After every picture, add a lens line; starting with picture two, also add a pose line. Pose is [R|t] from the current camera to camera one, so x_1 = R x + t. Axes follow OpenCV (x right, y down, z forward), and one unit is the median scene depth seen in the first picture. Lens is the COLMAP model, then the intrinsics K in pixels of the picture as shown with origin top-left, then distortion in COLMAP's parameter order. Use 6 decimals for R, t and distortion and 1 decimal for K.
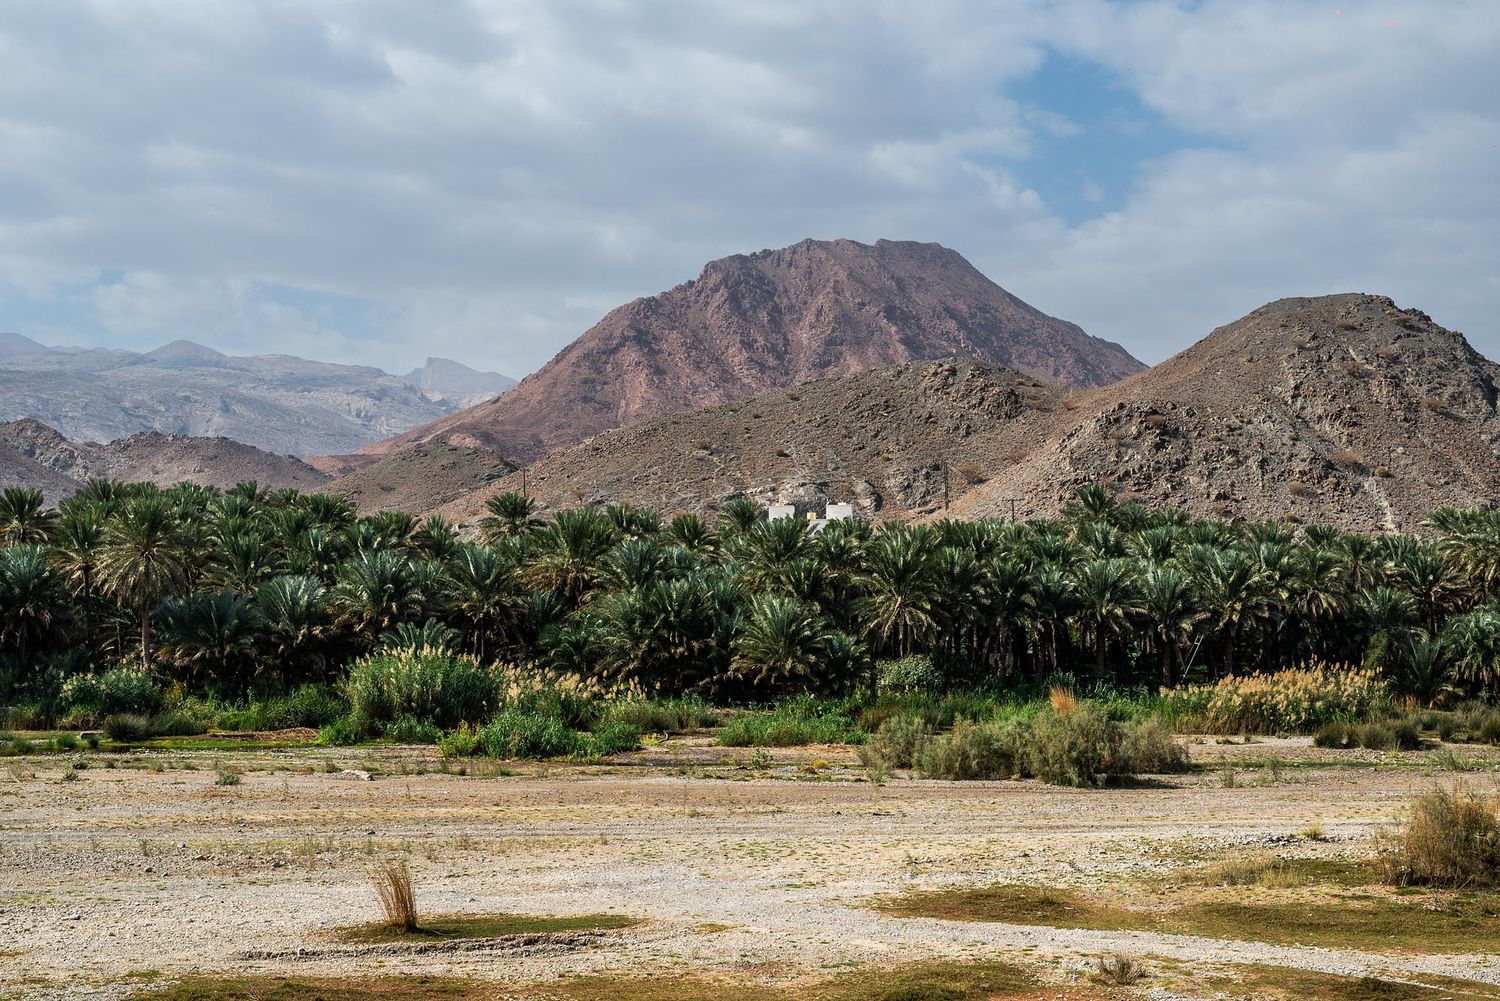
lens RADIAL K [[1994.8, 0, 756.2], [0, 1994.8, 501.7], [0, 0, 1]] dist [0.013926, 0.000000]
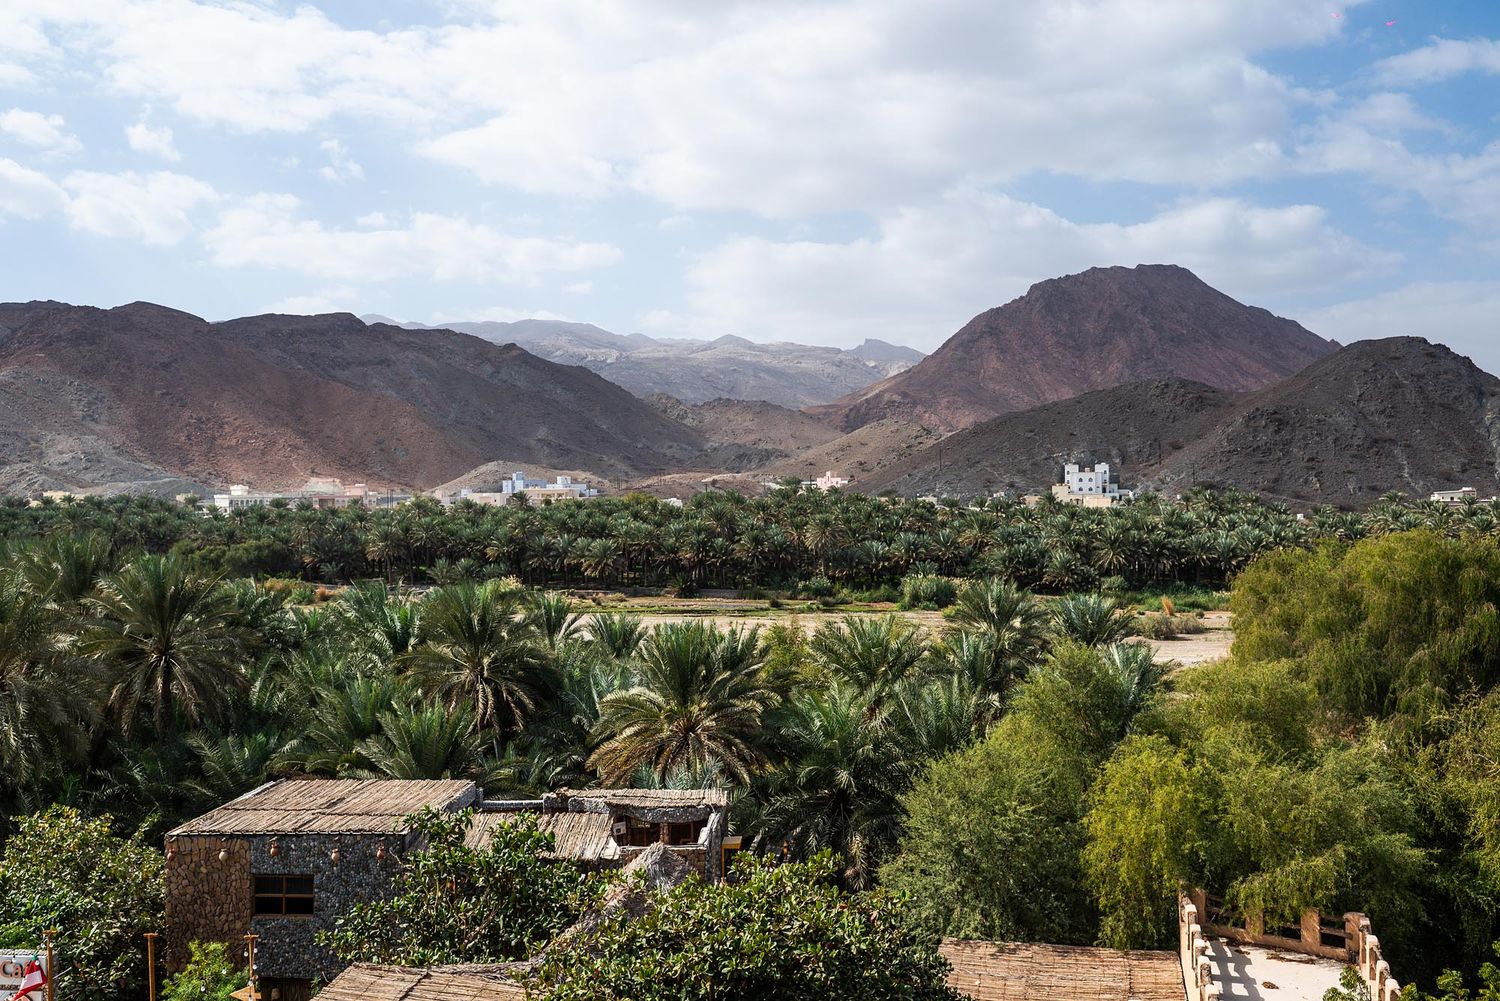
lens RADIAL K [[1196.5, 0, 747.2], [0, 1196.5, 494.4], [0, 0, 1]] dist [-0.002961, -0.005509]
pose [[0.966751, -0.003529, -0.255695, 0.005121], [0.020826, 0.997670, 0.064972, -0.054049], [0.254870, -0.068137, 0.964572, -0.236672]]
